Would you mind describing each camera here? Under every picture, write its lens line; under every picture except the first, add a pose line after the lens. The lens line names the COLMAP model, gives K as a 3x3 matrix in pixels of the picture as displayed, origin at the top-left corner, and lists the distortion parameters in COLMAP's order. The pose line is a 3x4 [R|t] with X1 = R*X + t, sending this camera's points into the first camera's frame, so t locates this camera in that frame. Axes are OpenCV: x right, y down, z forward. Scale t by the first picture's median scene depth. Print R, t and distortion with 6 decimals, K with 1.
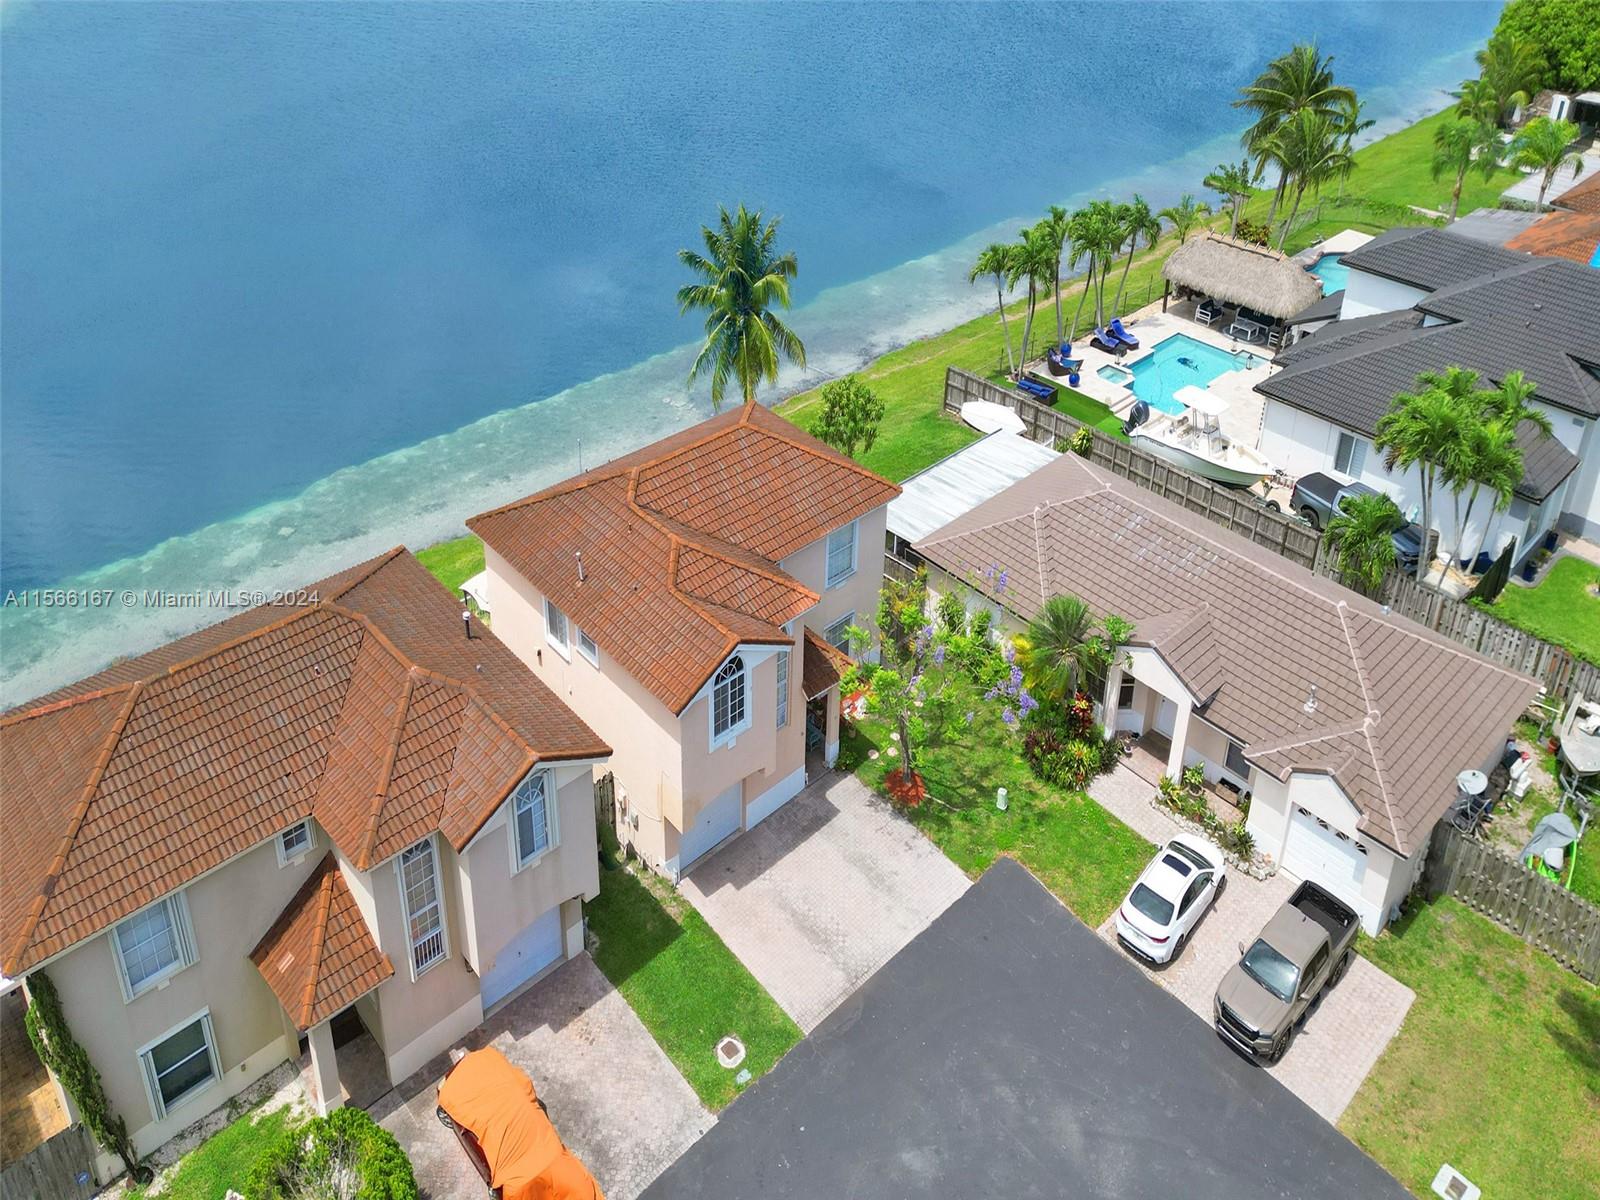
lens RADIAL K [[1471.2, 0, 807.9], [0, 1471.2, 578.3], [0, 0, 1]] dist [0.168530, -0.225119]
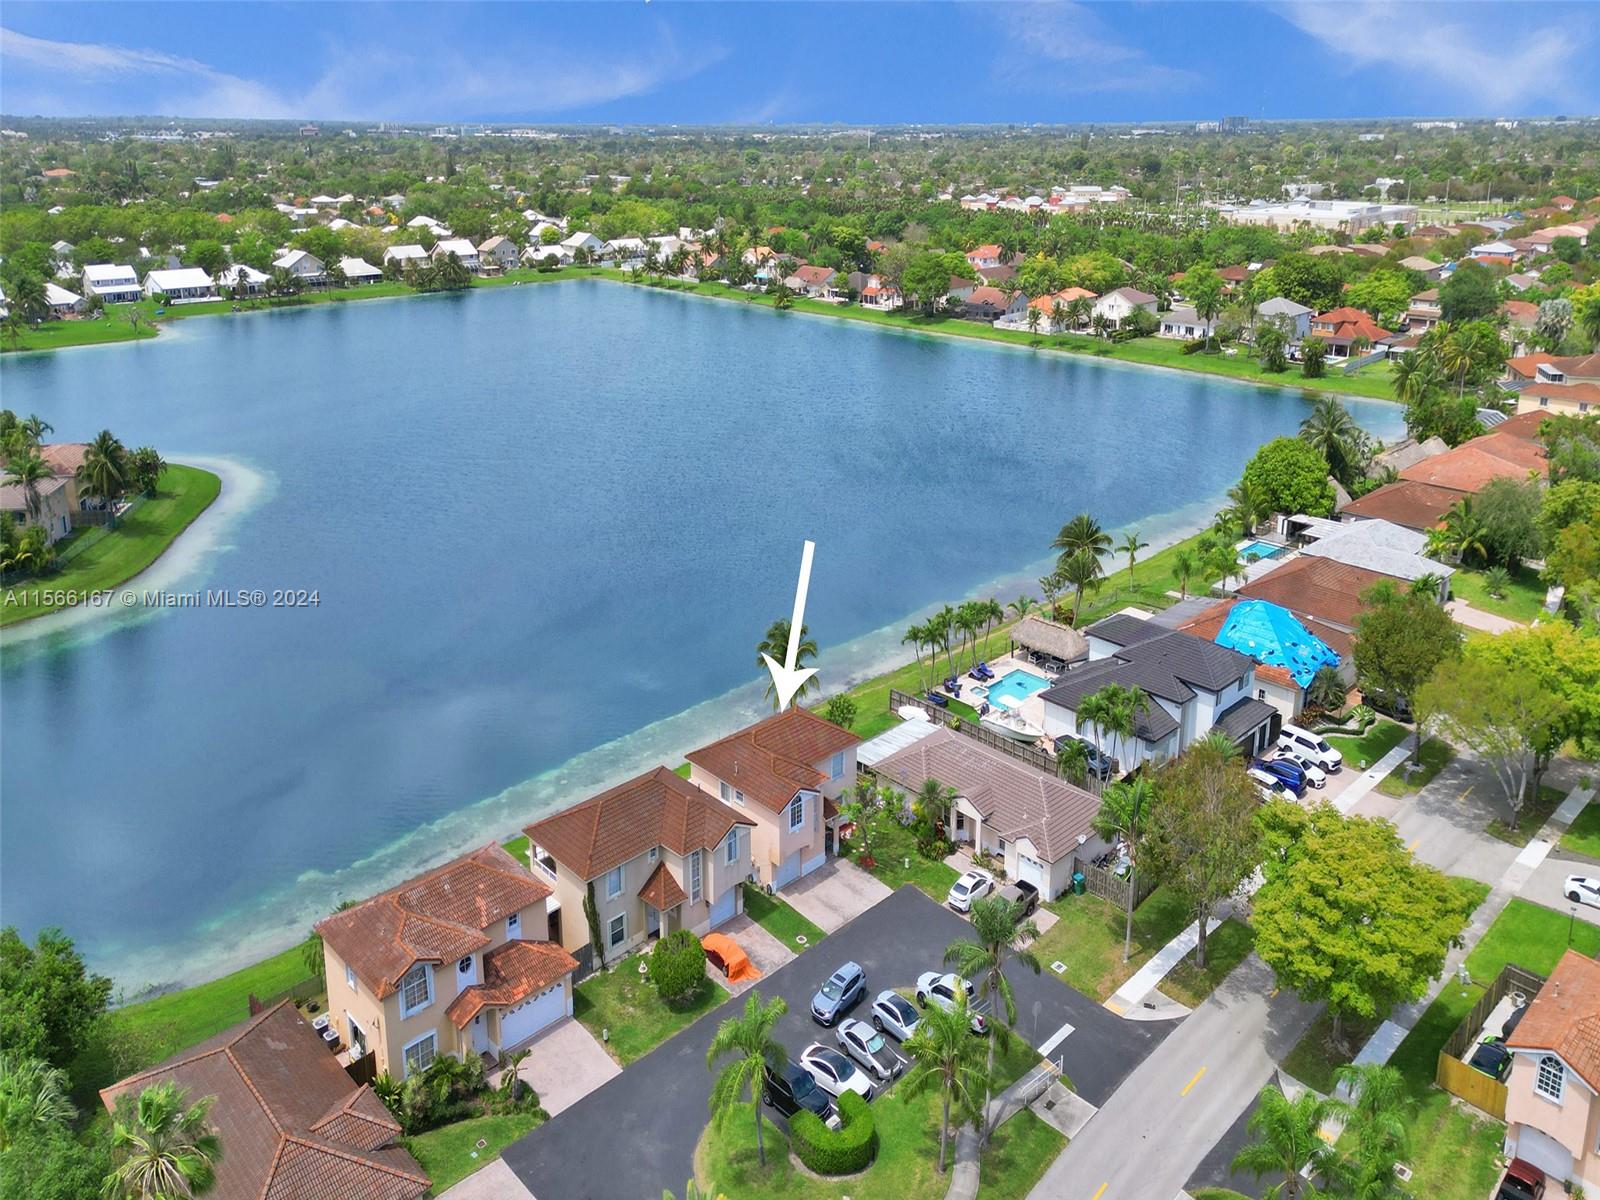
lens RADIAL K [[1471.2, 0, 807.9], [0, 1471.2, 578.3], [0, 0, 1]] dist [0.168530, -0.225119]
pose [[0.999472, -0.032439, 0.001789, -0.014268], [0.031998, 0.973387, -0.226924, 0.170494], [0.005619, 0.226862, 0.973911, -1.038562]]
